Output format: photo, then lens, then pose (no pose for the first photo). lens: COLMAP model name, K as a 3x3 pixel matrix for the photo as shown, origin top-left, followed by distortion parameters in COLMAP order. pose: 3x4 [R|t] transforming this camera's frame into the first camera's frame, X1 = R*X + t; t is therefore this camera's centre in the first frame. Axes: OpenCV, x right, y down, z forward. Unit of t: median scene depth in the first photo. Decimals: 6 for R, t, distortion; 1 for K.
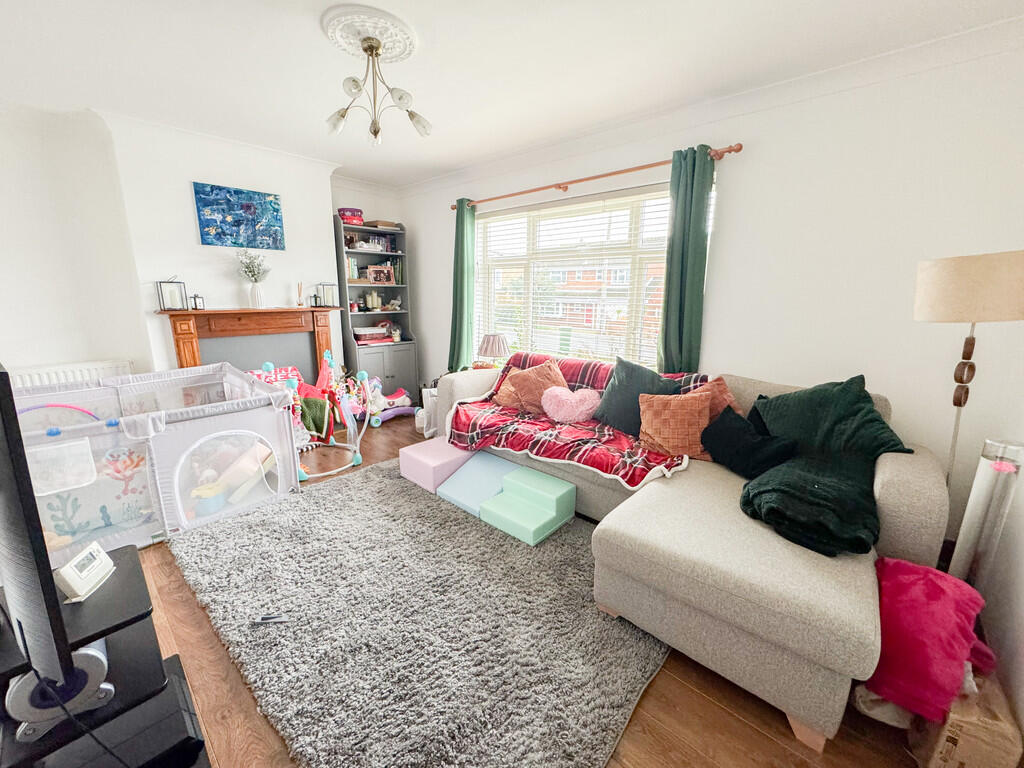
lens RADIAL K [[414.4, 0, 516.6], [0, 414.4, 382.5], [0, 0, 1]] dist [-0.002403, 0.000470]
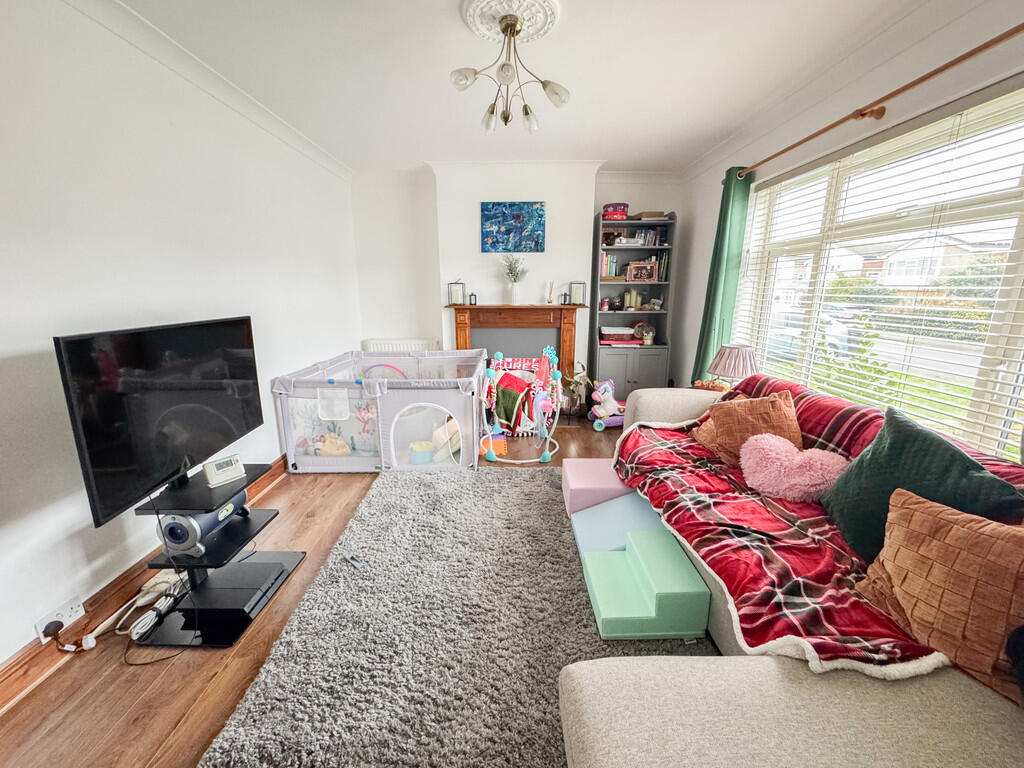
lens RADIAL K [[414.4, 0, 510.4], [0, 414.4, 383.4], [0, 0, 1]] dist [-0.002403, 0.000470]
pose [[0.670104, 0.157486, -0.725368, 0.271490], [-0.153539, 0.985507, 0.072125, -0.051899], [0.726214, 0.063041, 0.684572, 0.249611]]
